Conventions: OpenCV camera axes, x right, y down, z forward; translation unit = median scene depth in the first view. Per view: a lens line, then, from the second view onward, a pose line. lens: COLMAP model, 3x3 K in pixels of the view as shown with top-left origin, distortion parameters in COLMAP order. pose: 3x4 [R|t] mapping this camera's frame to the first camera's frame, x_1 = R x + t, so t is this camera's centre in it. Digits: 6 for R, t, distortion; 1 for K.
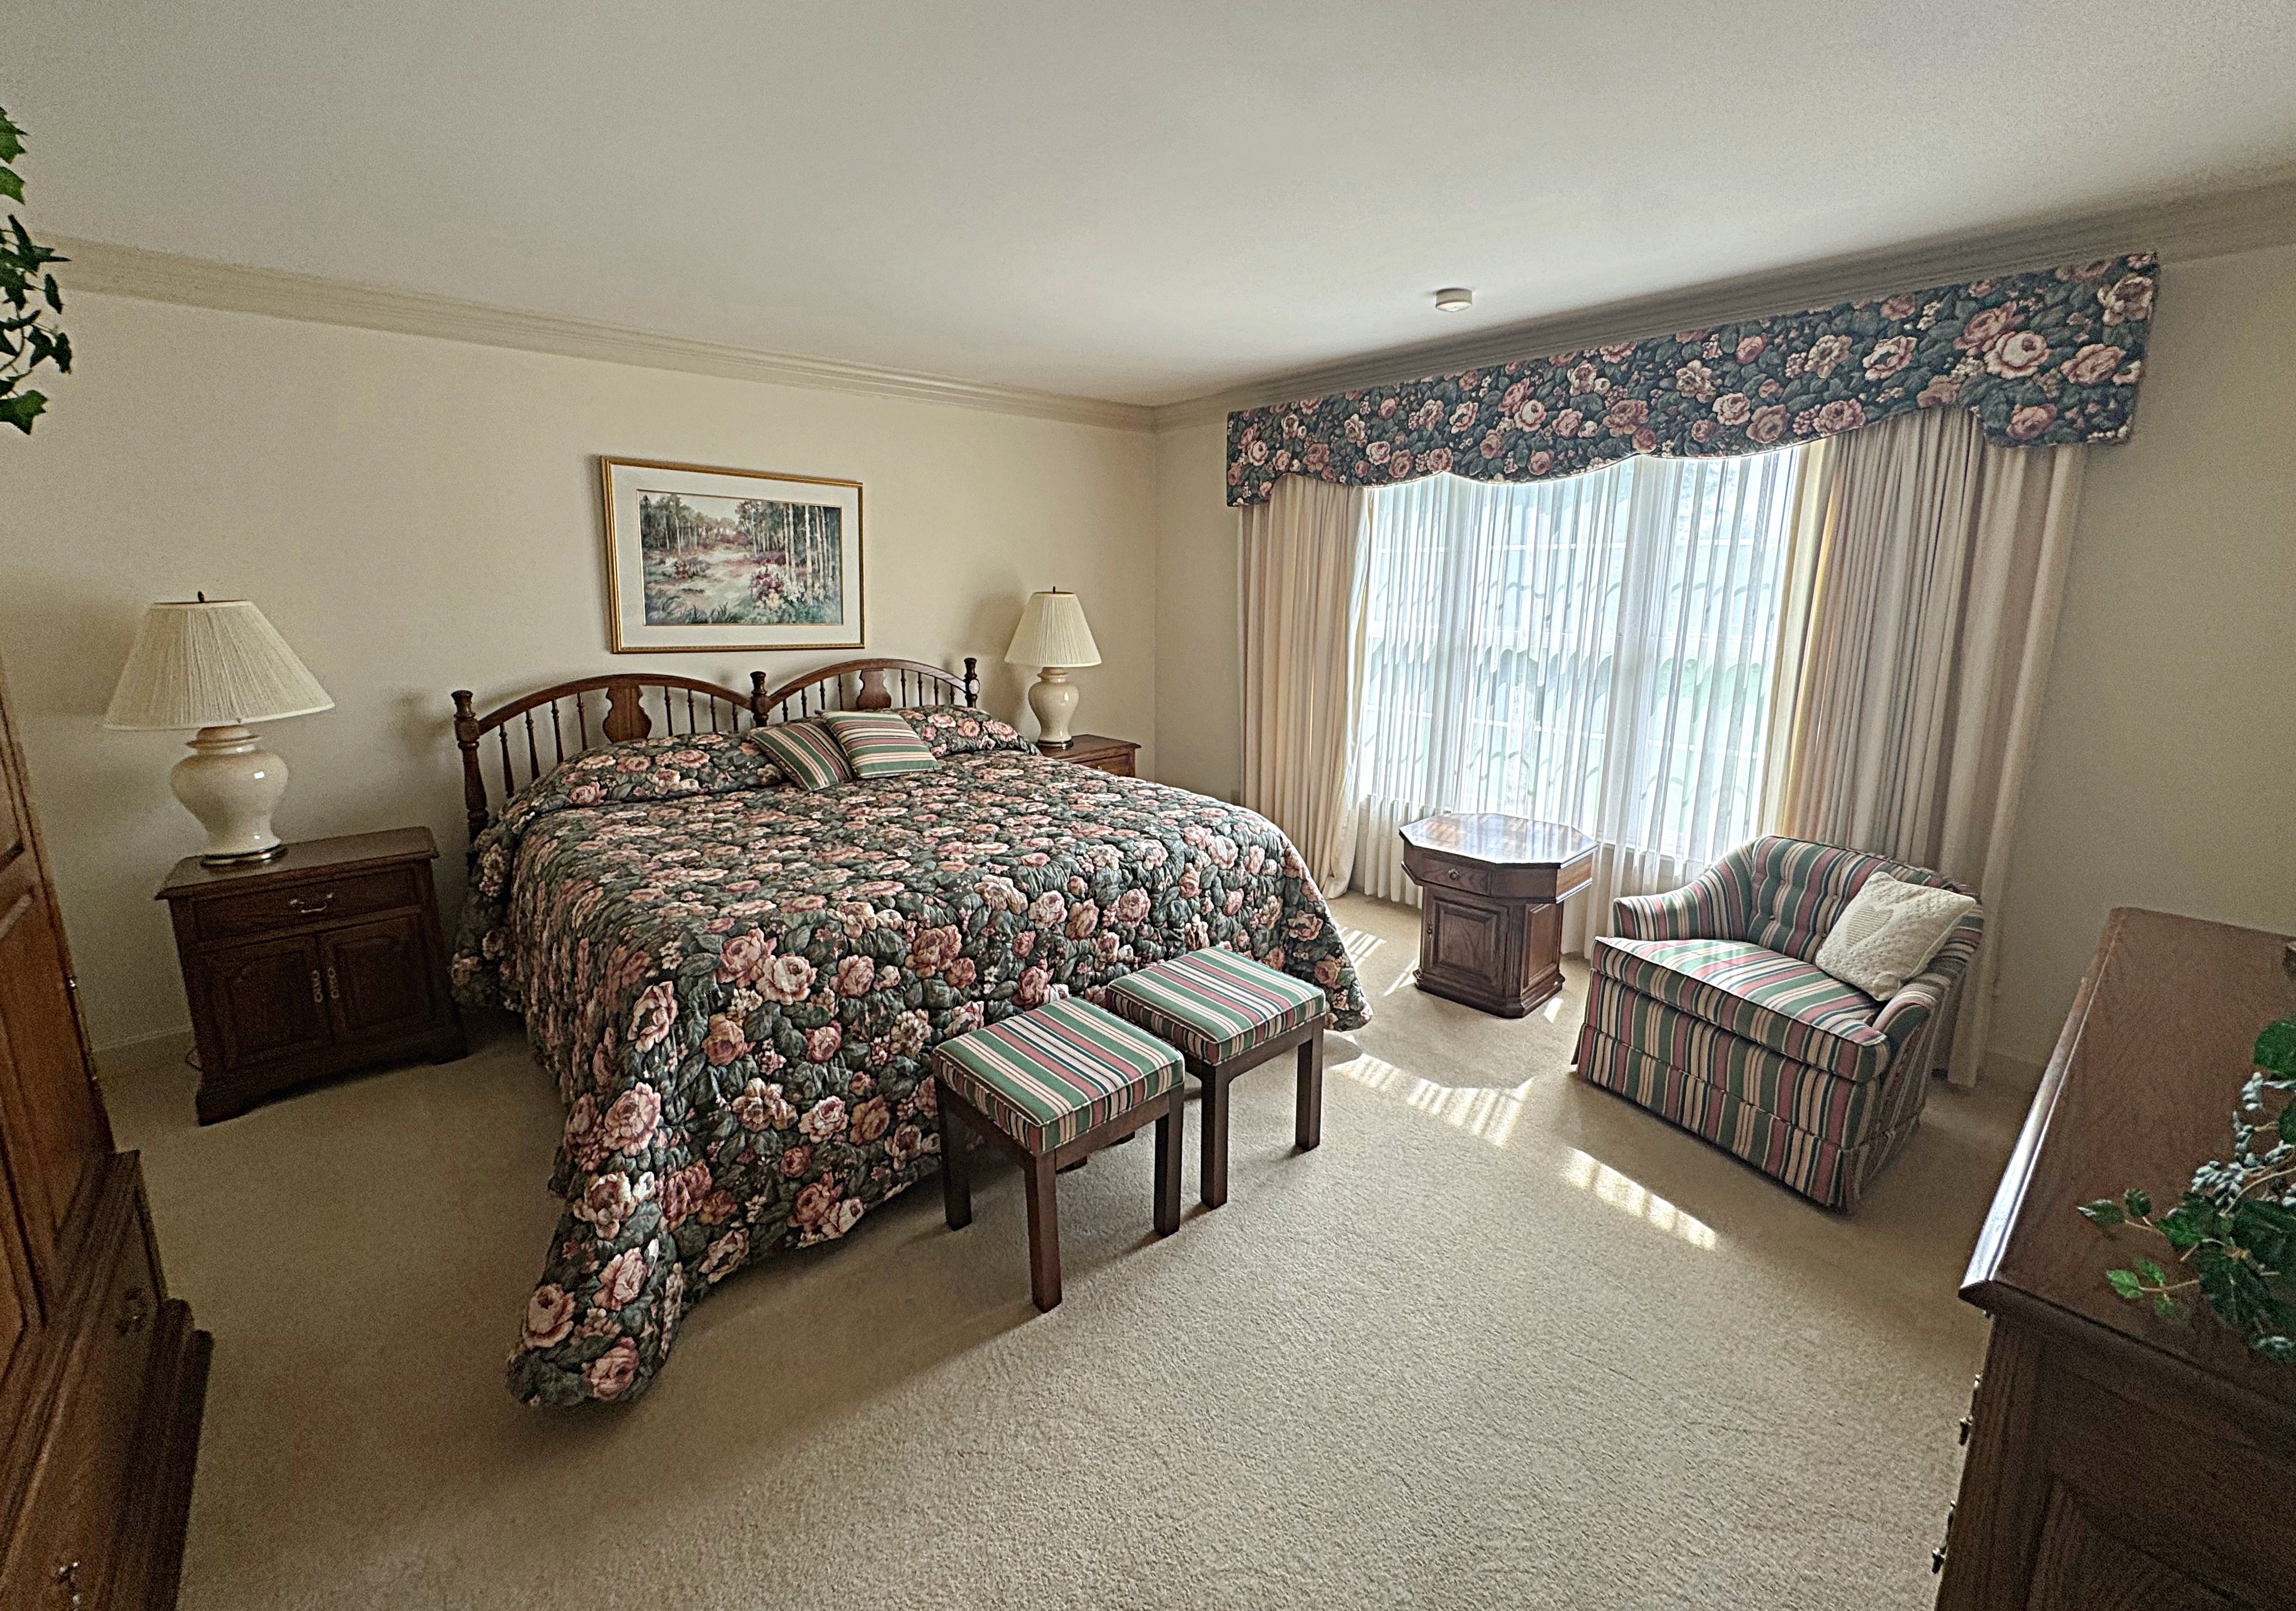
lens RADIAL K [[943.7, 0, 1152.8], [0, 943.7, 758.5], [0, 0, 1]] dist [-0.001898, -0.000097]
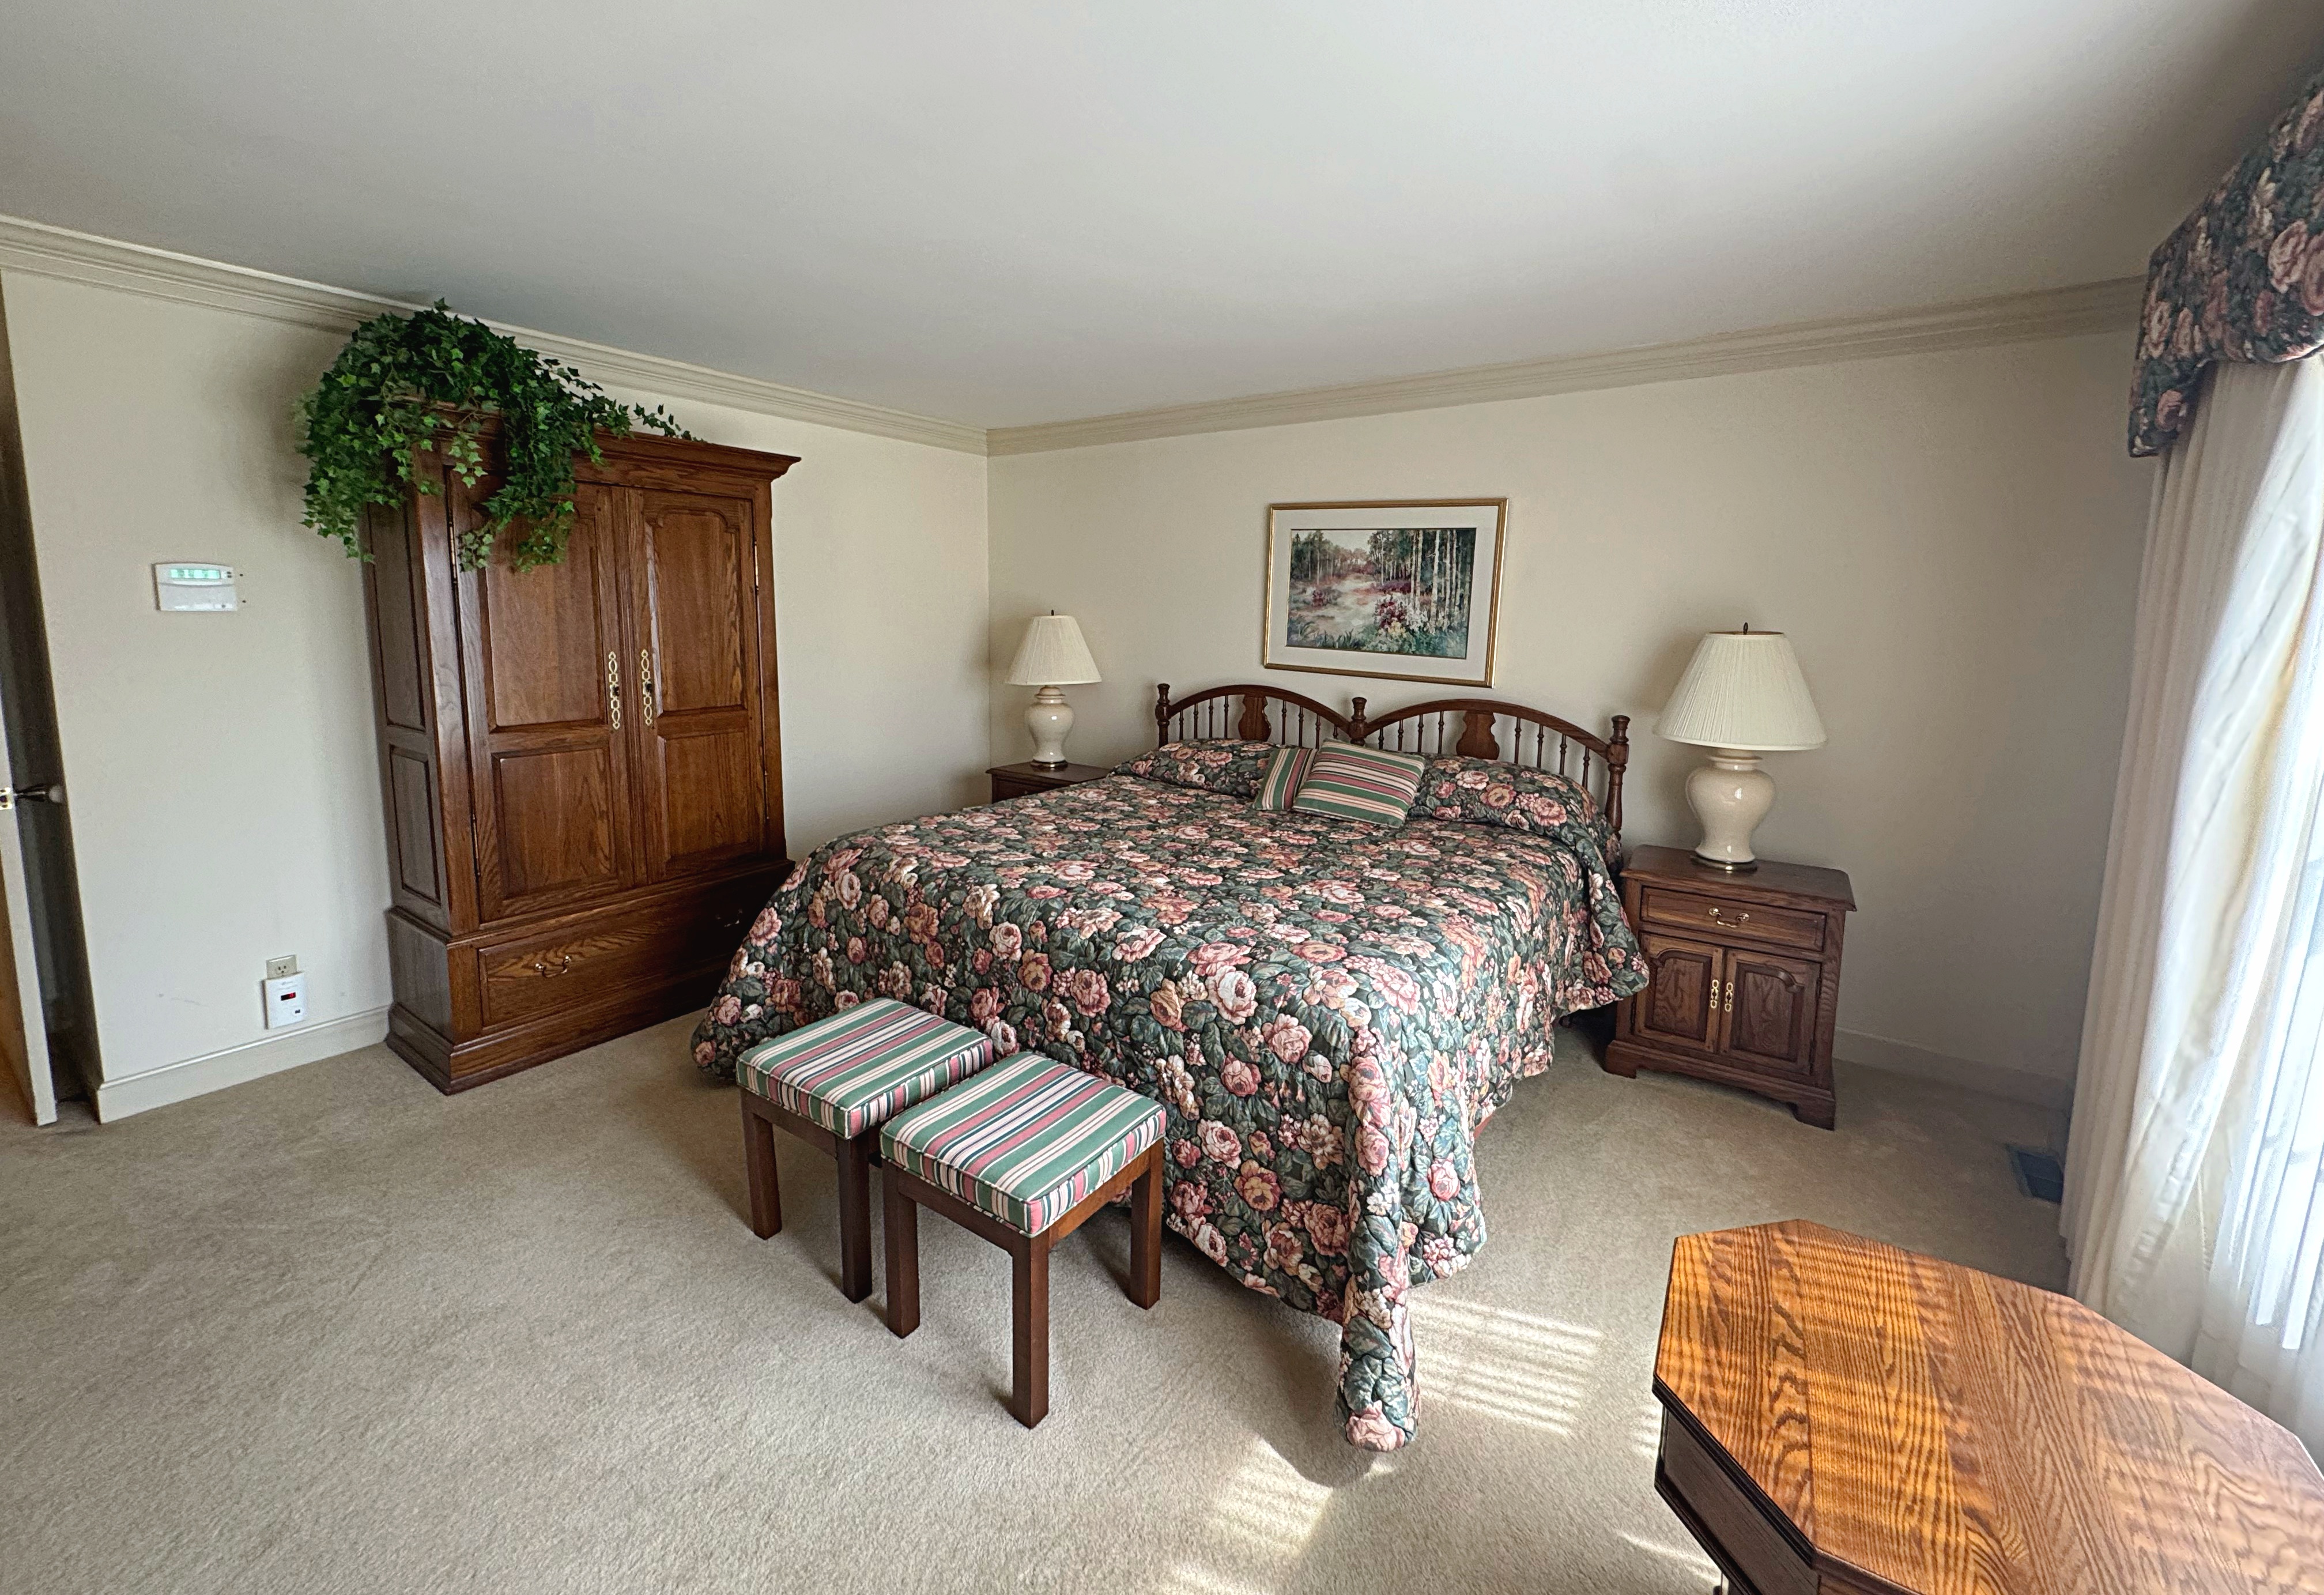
lens RADIAL K [[916.8, 0, 1125.3], [0, 916.8, 734.8], [0, 0, 1]] dist [0.000626, 0.000015]
pose [[0.222549, 0.137041, -0.965242, 0.511339], [-0.197824, 0.975822, 0.092932, -0.100054], [0.954640, 0.170266, 0.244278, 0.555983]]
